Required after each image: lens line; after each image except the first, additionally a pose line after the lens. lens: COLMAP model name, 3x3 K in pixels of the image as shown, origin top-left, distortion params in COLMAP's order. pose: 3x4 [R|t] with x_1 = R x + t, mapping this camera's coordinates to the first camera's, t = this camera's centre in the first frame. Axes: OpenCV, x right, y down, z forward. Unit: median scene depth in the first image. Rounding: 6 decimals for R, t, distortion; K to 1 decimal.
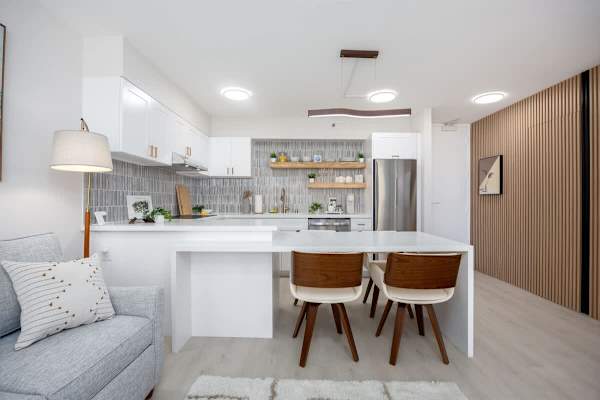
lens RADIAL K [[280.9, 0, 302.7], [0, 280.9, 195.5], [0, 0, 1]] dist [-0.023332, -0.001285]
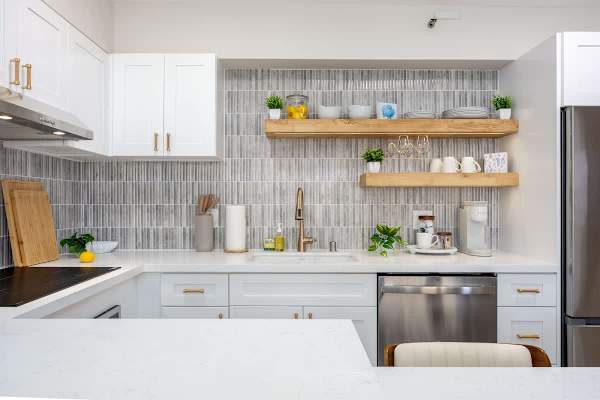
lens RADIAL K [[557.5, 0, 297.1], [0, 557.5, 204.3], [0, 0, 1]] dist [0.008022, 0.000000]
pose [[0.999461, 0.001207, -0.032805, -0.046073], [-0.000803, 0.999924, 0.012335, -0.011865], [0.032817, -0.012302, 0.999386, 0.225420]]
